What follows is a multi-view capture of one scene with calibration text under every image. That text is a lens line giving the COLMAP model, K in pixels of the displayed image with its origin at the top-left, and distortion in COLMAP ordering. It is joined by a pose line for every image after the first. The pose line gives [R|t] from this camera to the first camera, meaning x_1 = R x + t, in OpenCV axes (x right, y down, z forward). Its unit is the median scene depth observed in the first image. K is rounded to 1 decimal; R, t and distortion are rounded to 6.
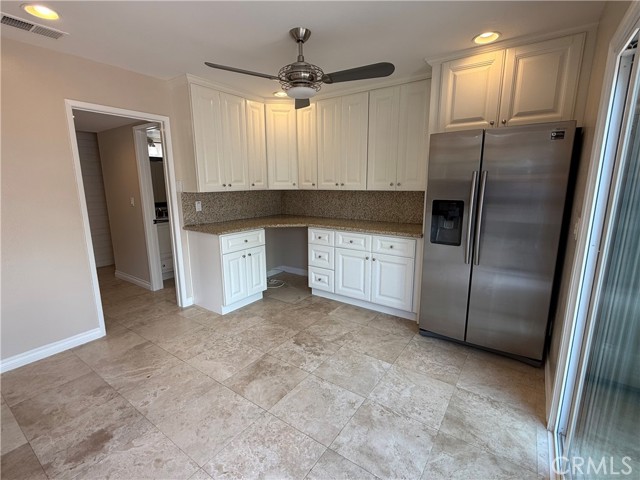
lens RADIAL K [[300.2, 0, 319.2], [0, 300.2, 241.1], [0, 0, 1]] dist [0.000031, 0.000119]
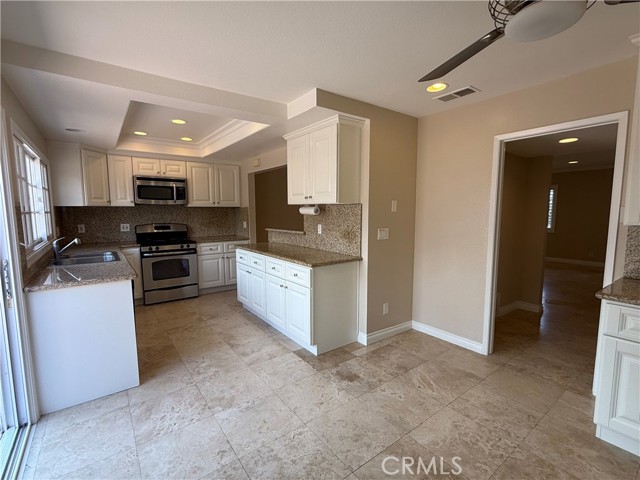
lens RADIAL K [[300.2, 0, 318.9], [0, 300.2, 241.0], [0, 0, 1]] dist [0.000031, 0.000119]
pose [[-0.315037, 0.105738, -0.943171, 0.510181], [-0.175039, 0.970254, 0.167240, -0.176356], [0.932799, 0.217779, -0.287157, 0.858380]]
